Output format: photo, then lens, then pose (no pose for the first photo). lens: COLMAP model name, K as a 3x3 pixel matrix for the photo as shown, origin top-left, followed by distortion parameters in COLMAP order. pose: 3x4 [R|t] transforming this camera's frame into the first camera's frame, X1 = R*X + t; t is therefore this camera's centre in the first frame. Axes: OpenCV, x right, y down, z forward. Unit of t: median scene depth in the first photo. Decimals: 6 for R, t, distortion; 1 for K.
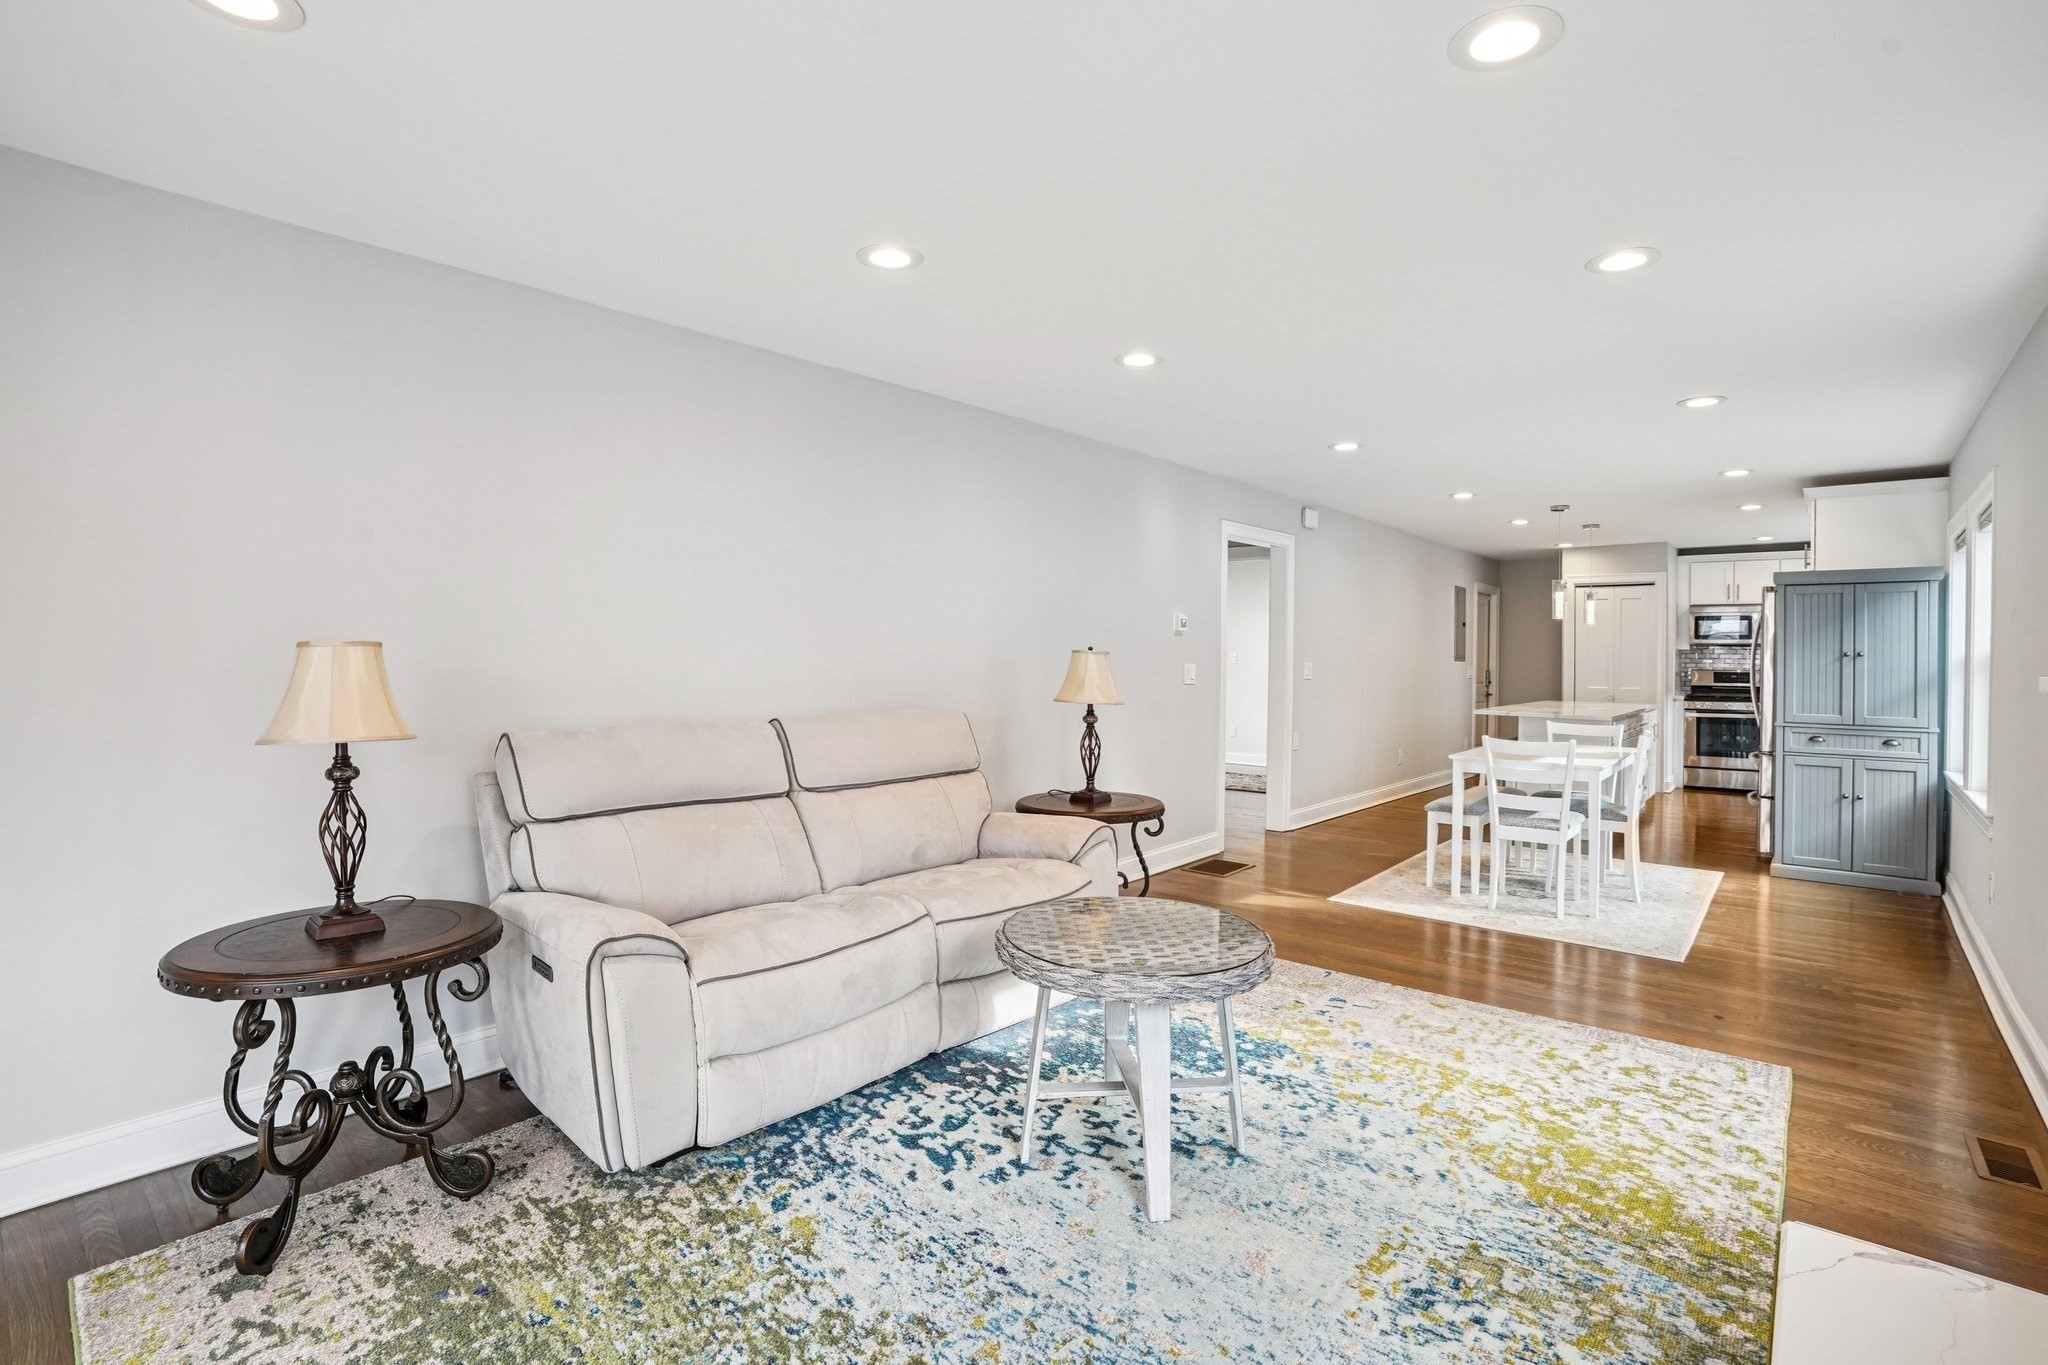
lens RADIAL K [[961.7, 0, 1020.8], [0, 961.7, 662.6], [0, 0, 1]] dist [-0.067253, 0.025017]
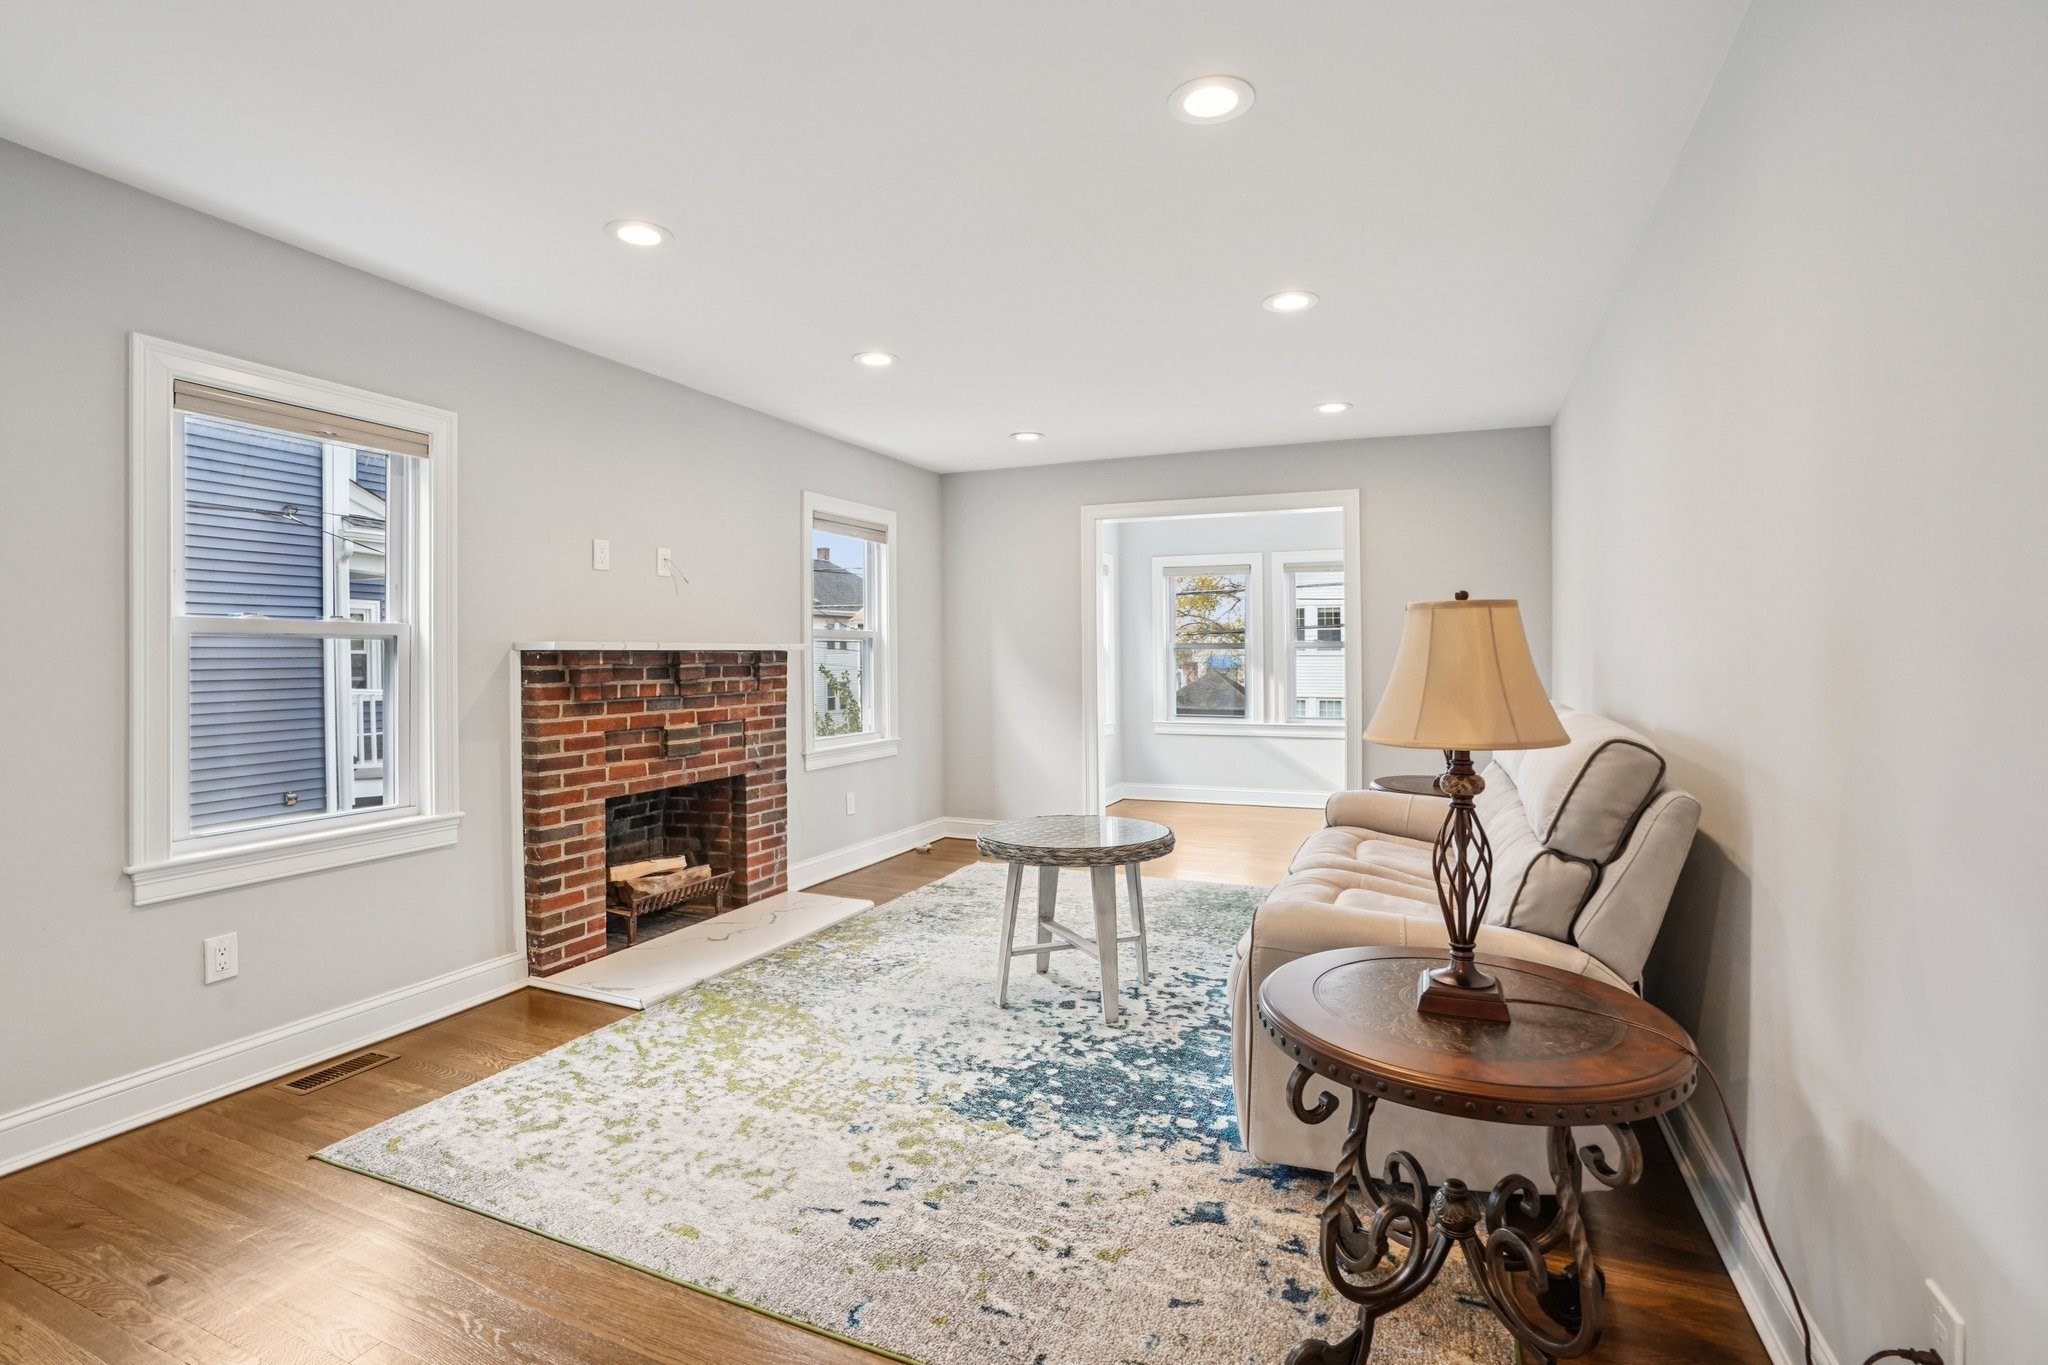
lens RADIAL K [[961.7, 0, 1020.8], [0, 961.7, 662.6], [0, 0, 1]] dist [-0.067253, 0.025017]
pose [[-0.954727, -0.004279, -0.297452, 0.539980], [-0.009120, 0.999848, 0.014889, 0.015667], [0.297343, 0.016927, -0.954621, 2.035632]]
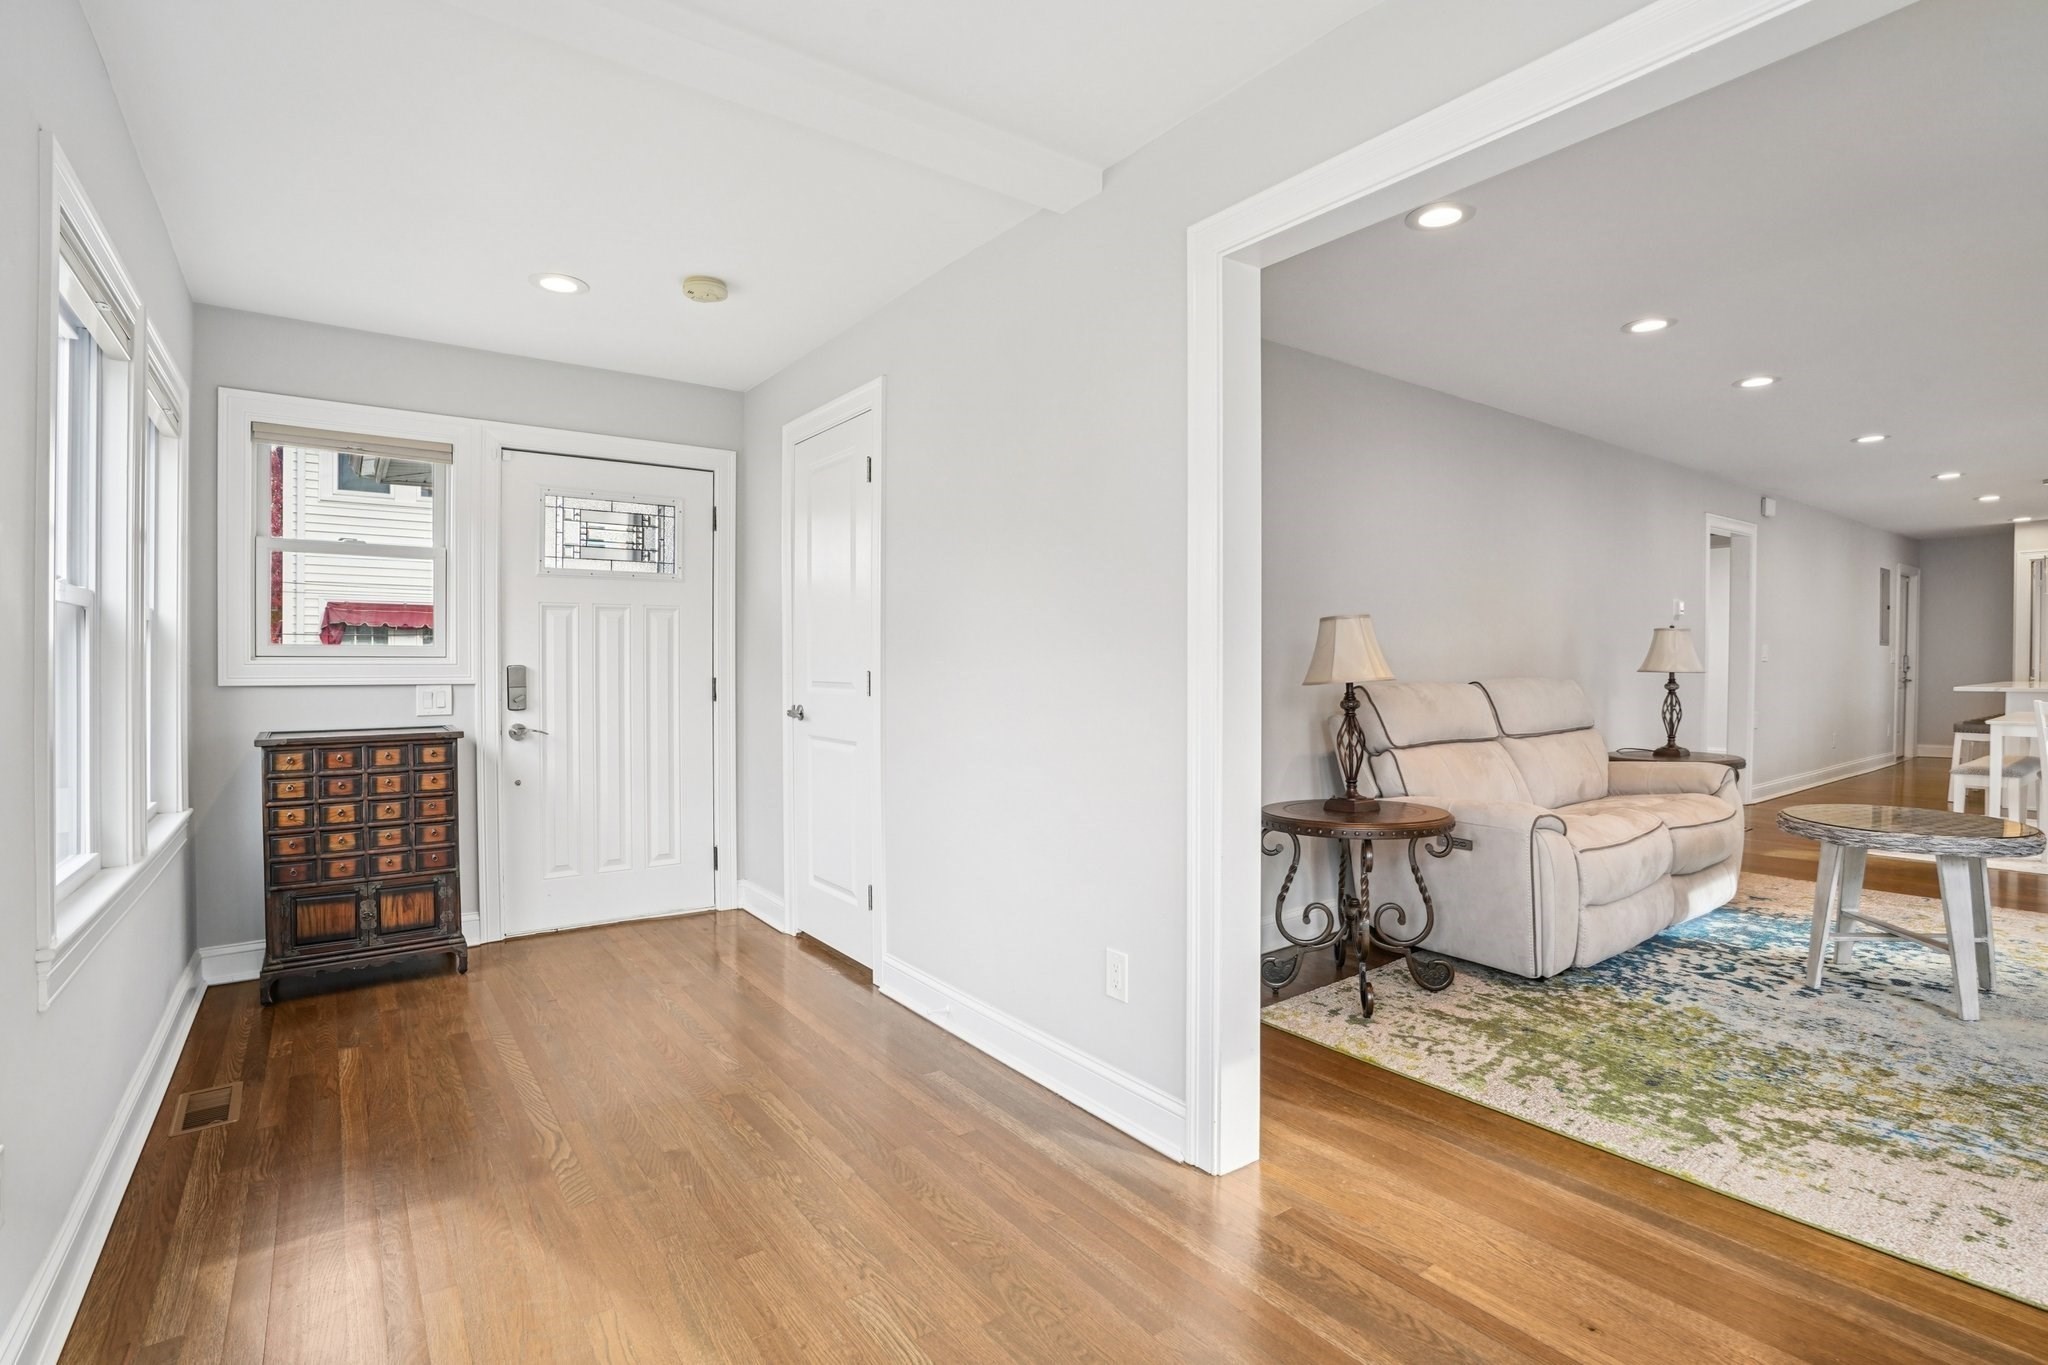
lens RADIAL K [[979.1, 0, 1011.4], [0, 979.1, 678.4], [0, 0, 1]] dist [-0.078039, 0.027509]
pose [[0.973869, -0.014327, -0.226660, -0.711235], [0.016201, 0.999848, 0.006408, 0.045206], [0.226534, -0.009913, 0.973953, -0.500652]]
